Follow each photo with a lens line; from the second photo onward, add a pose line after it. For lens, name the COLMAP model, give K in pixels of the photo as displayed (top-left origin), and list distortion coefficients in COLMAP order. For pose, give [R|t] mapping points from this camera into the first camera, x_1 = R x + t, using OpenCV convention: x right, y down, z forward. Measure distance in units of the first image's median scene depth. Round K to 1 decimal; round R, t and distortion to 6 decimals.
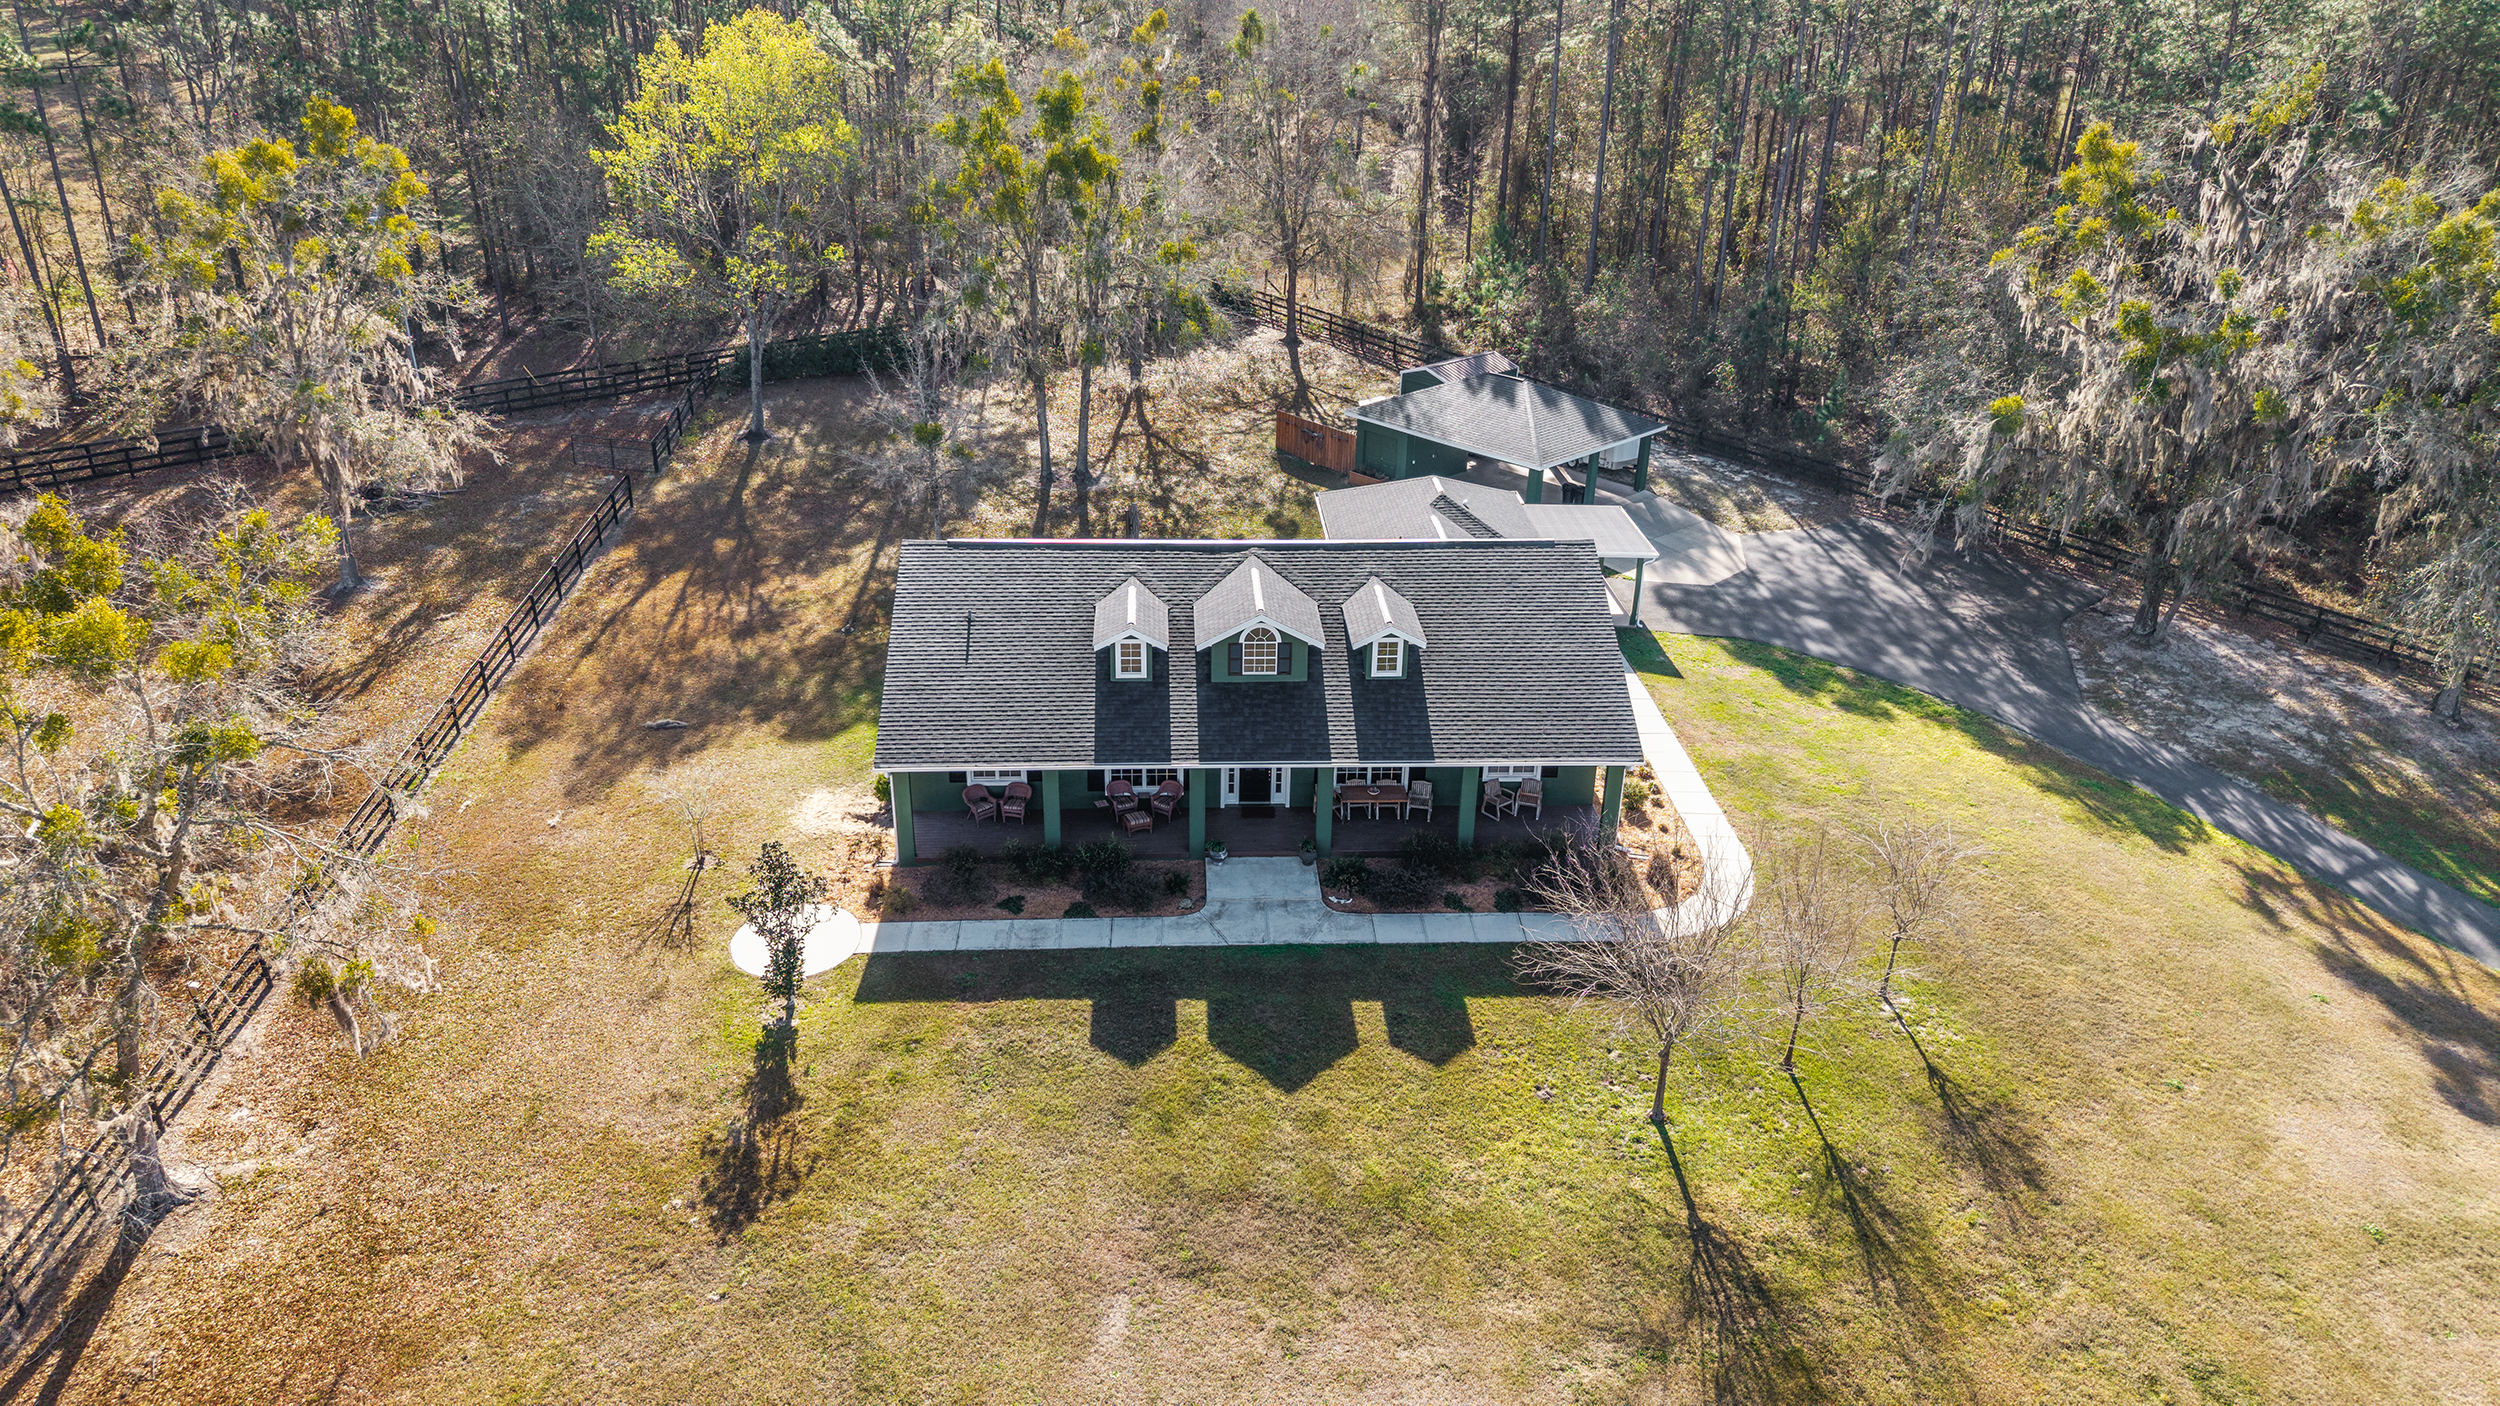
lens RADIAL K [[1695.8, 0, 1254.8], [0, 1695.8, 704.9], [0, 0, 1]] dist [0.005596, -0.002193]
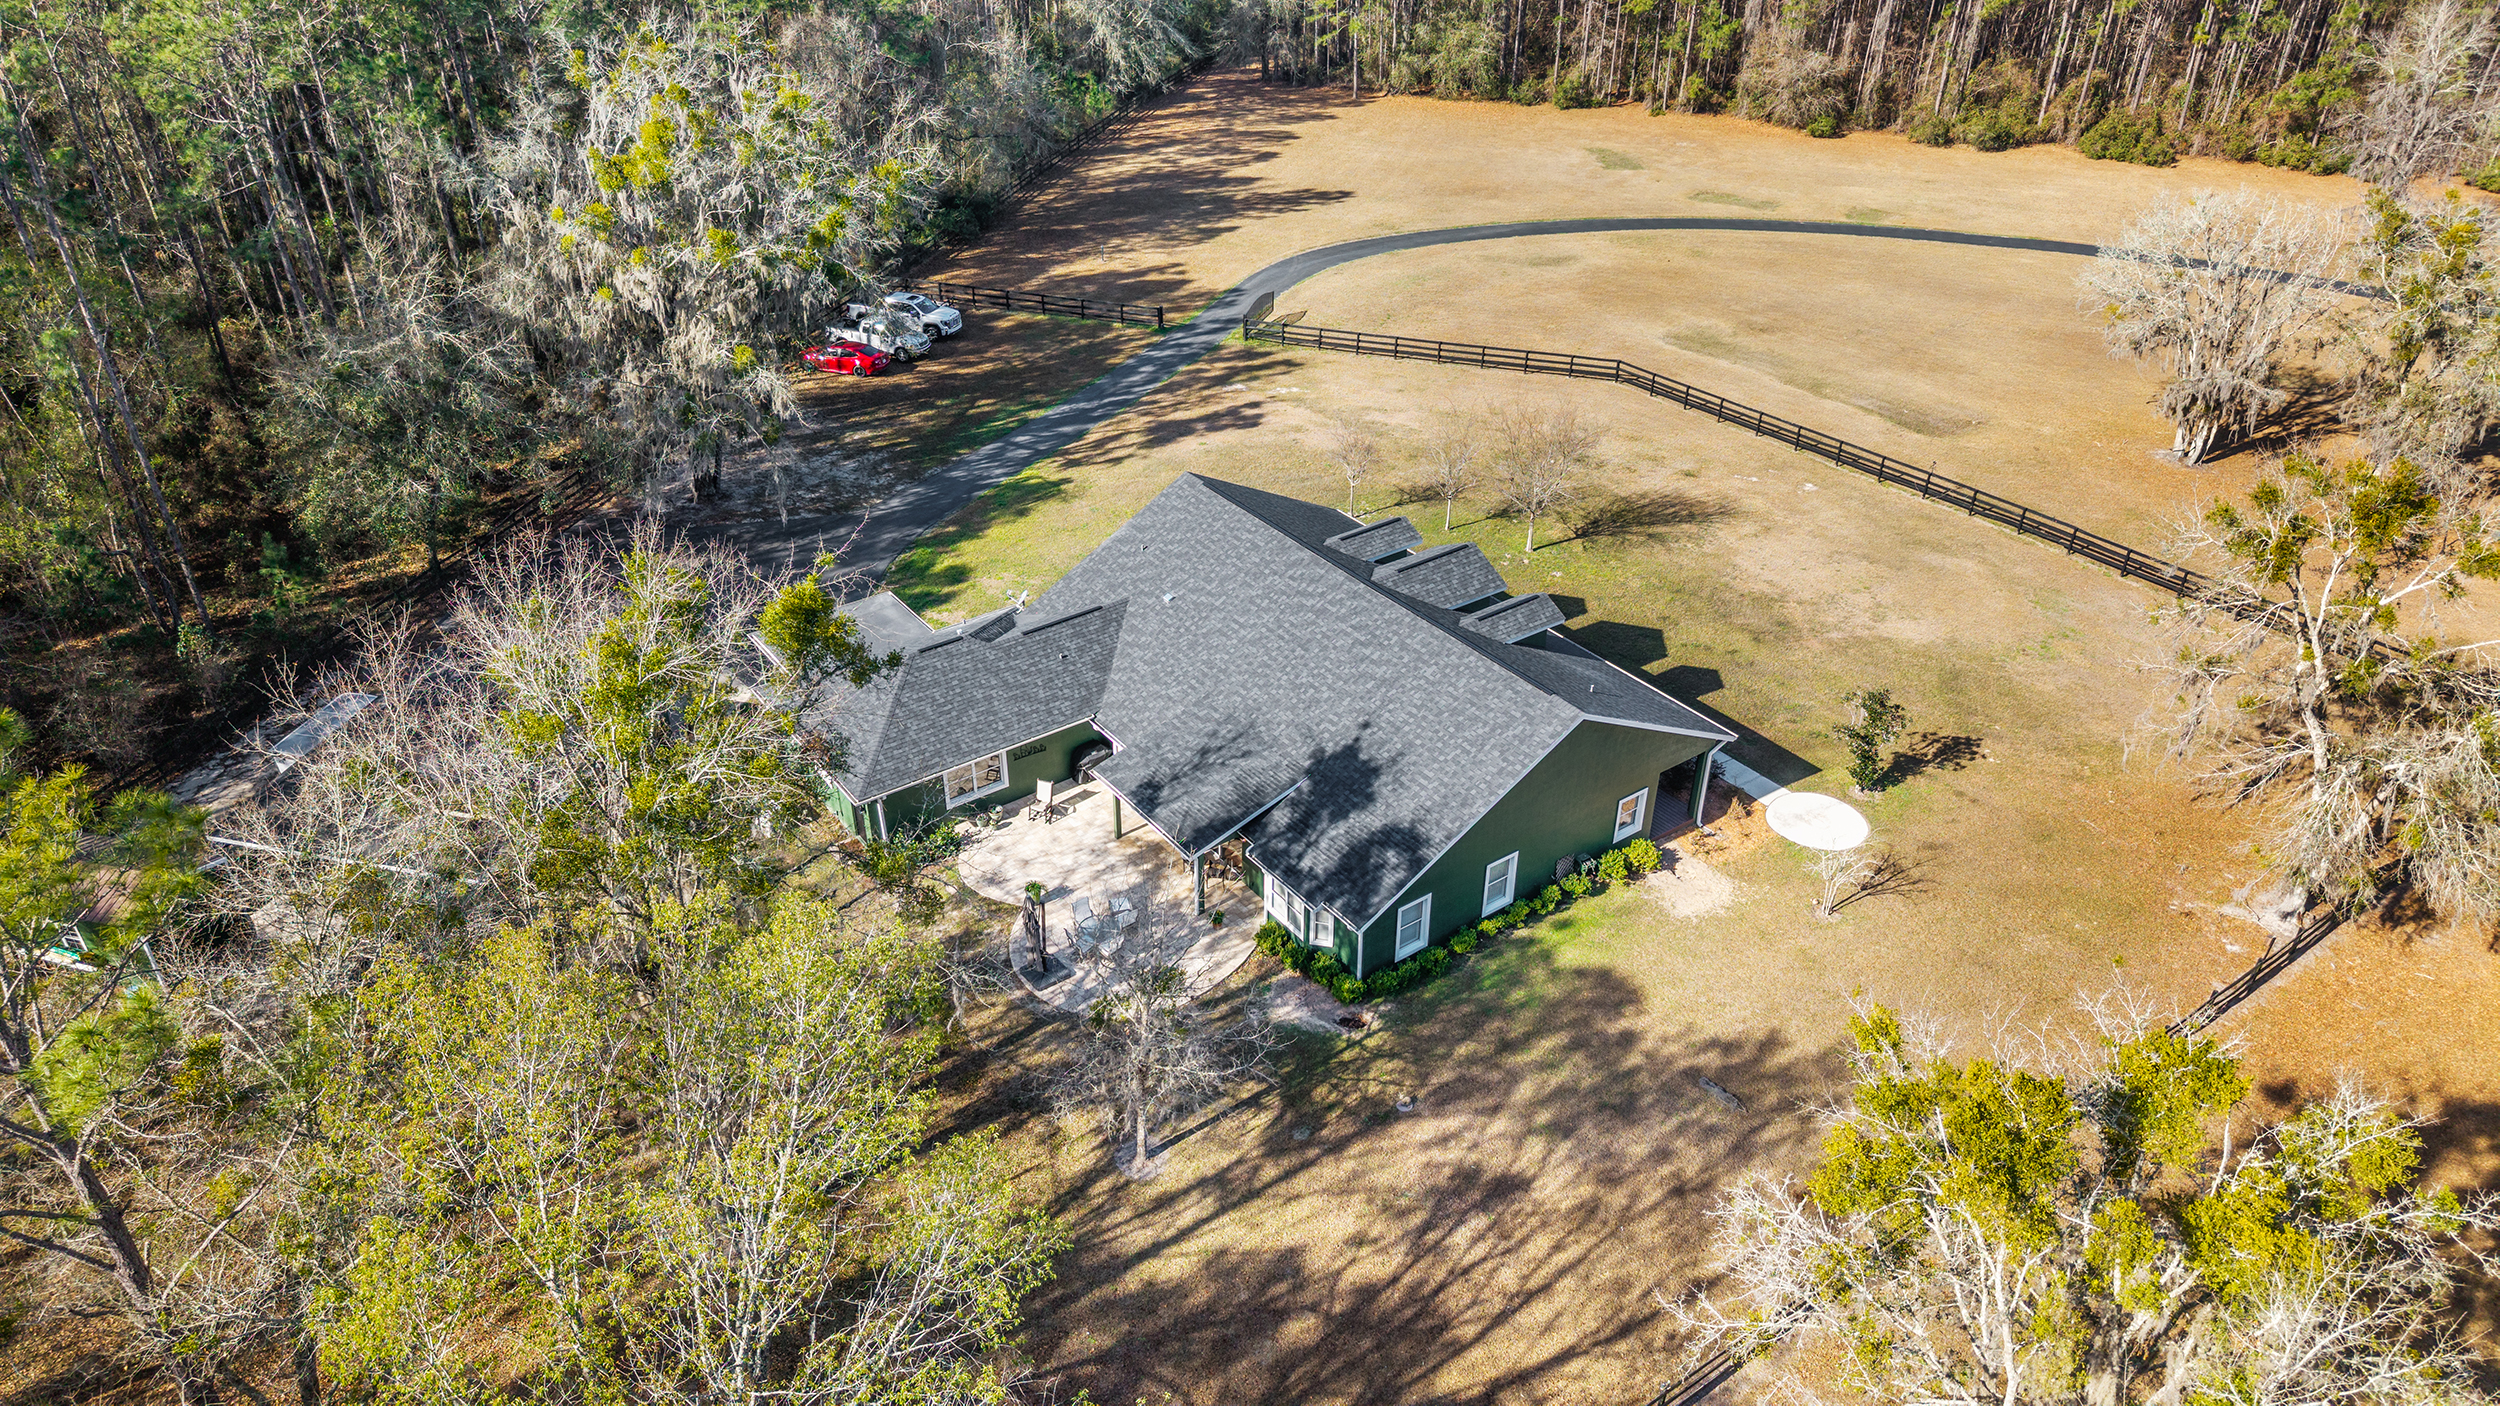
lens RADIAL K [[1671.9, 0, 1244.5], [0, 1671.9, 702.2], [0, 0, 1]] dist [0.033220, -0.051513]
pose [[-0.545680, -0.466866, 0.695895, -0.874703], [0.348042, 0.629154, 0.695005, -0.959035], [-0.762299, 0.621451, -0.180828, 1.493321]]
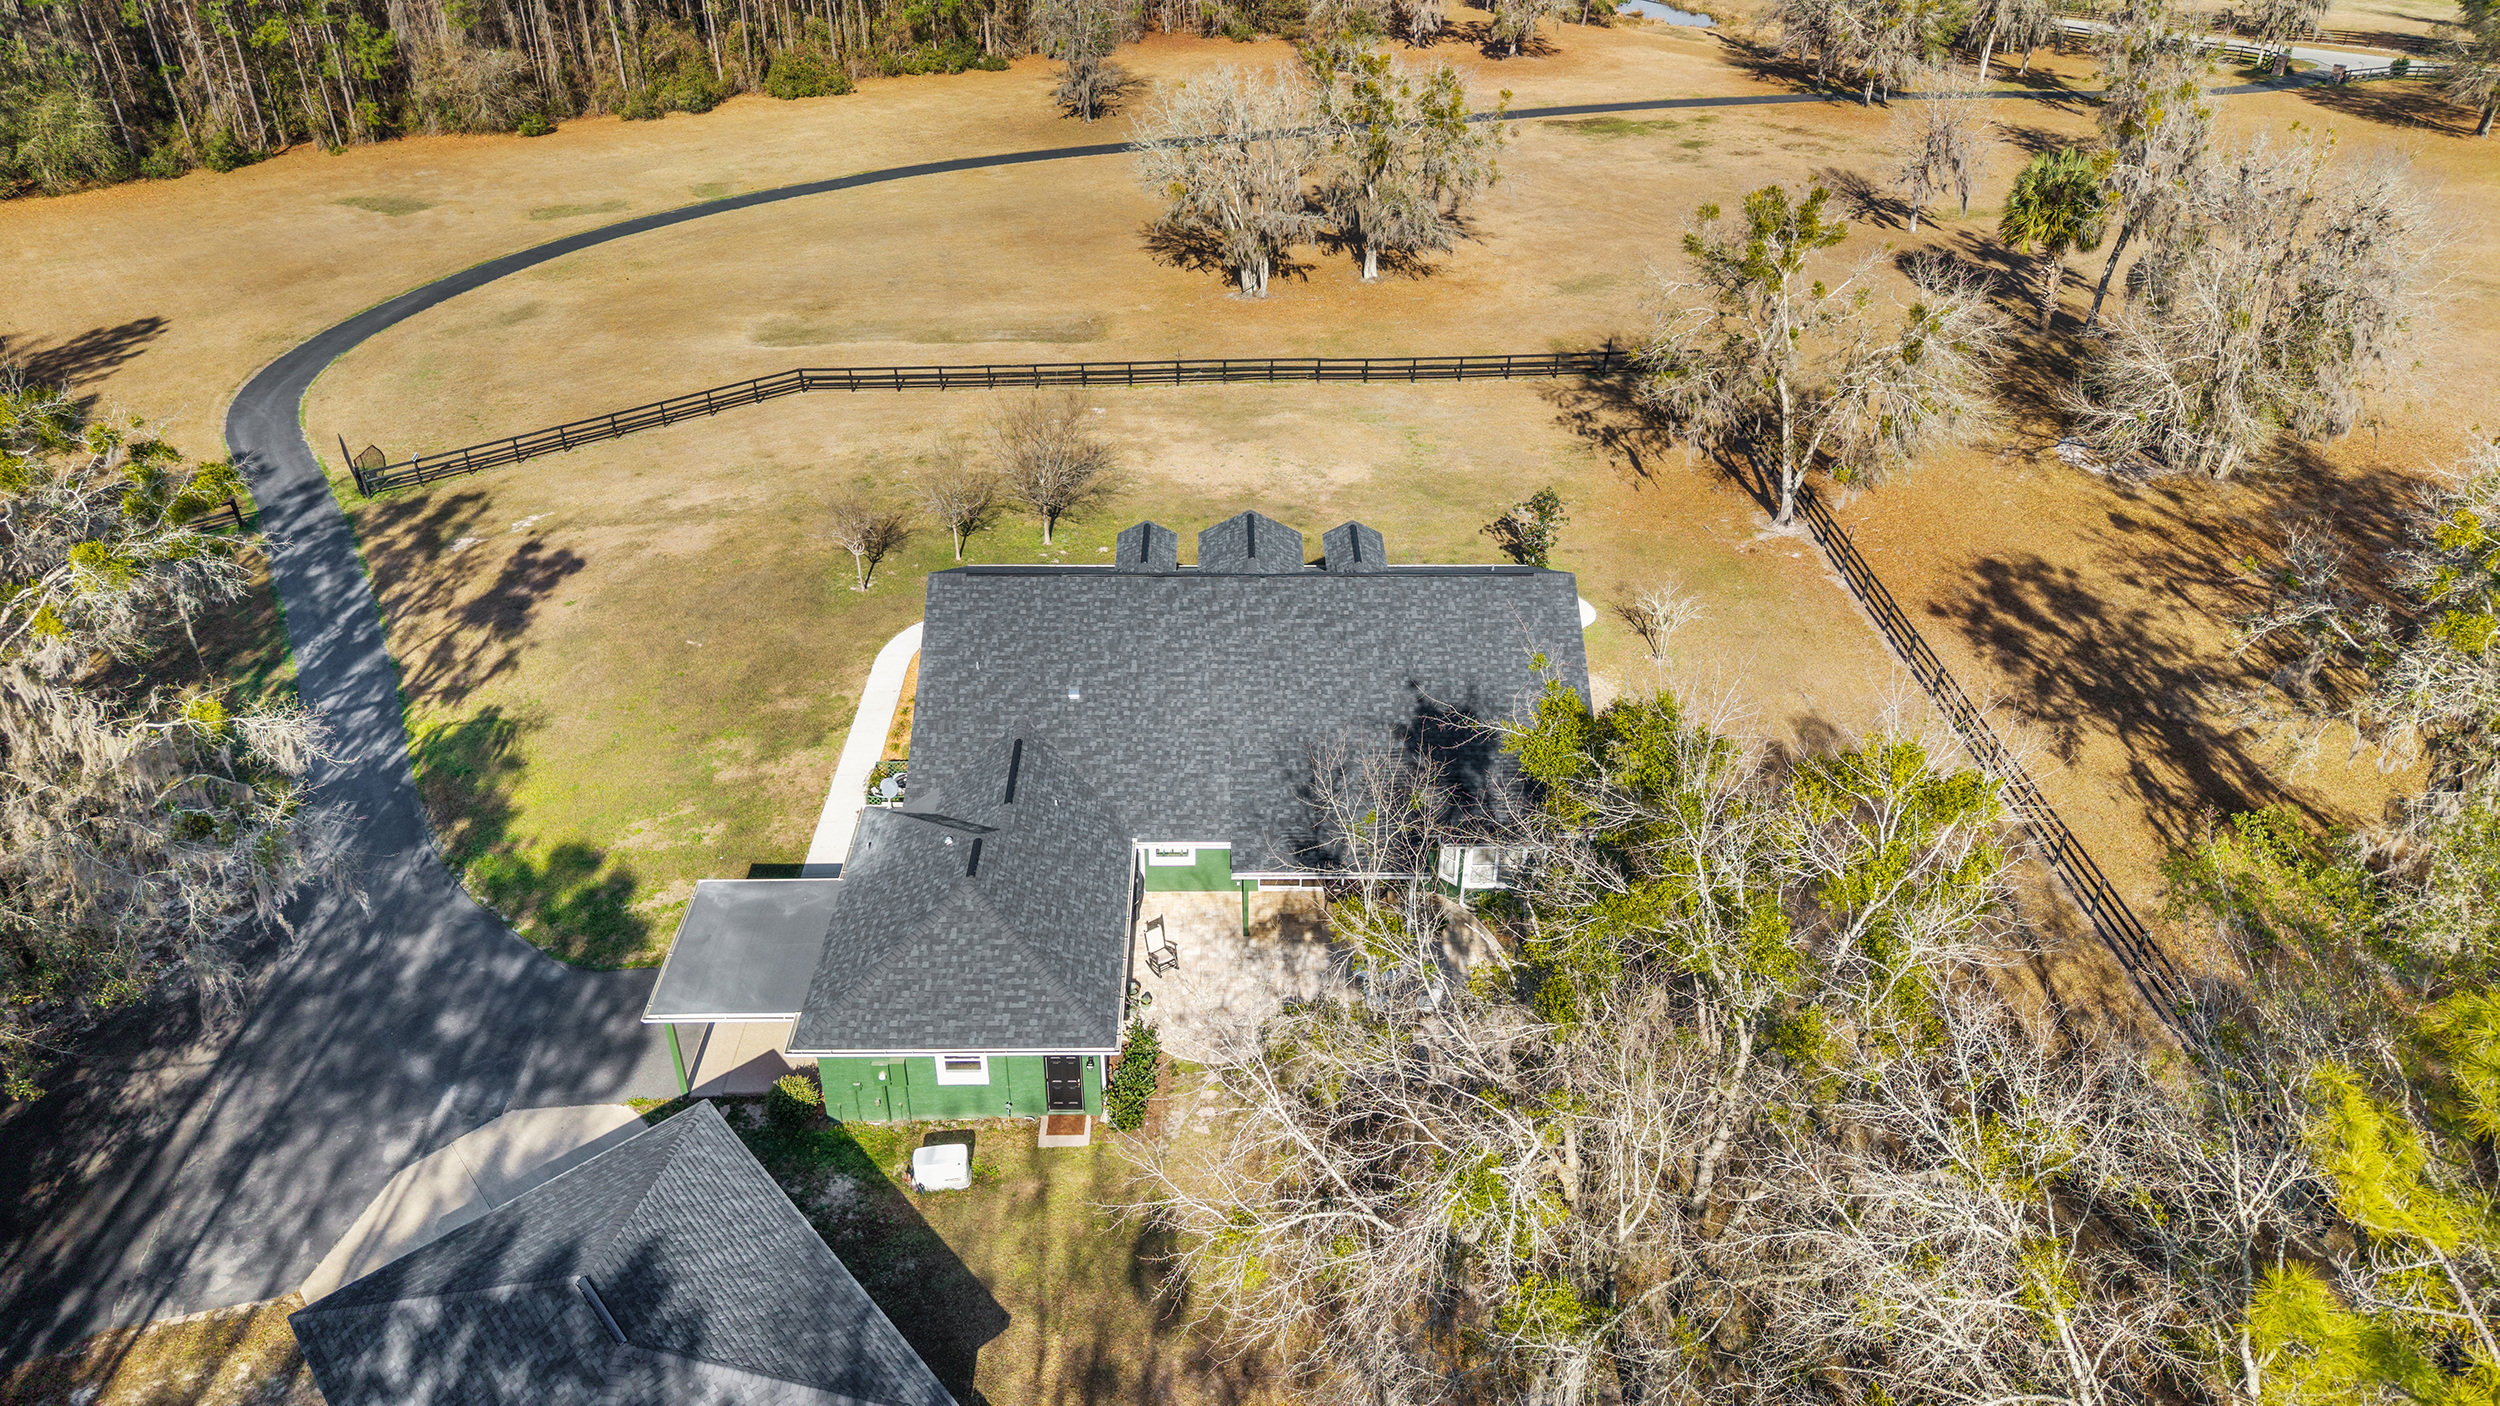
lens RADIAL K [[1671.9, 0, 1244.5], [0, 1671.9, 702.2], [0, 0, 1]] dist [0.033220, -0.051513]
pose [[-0.998907, -0.041521, 0.021452, -0.024555], [-0.003622, 0.526417, 0.850219, -1.087875], [-0.046595, 0.849212, -0.525992, 1.854250]]
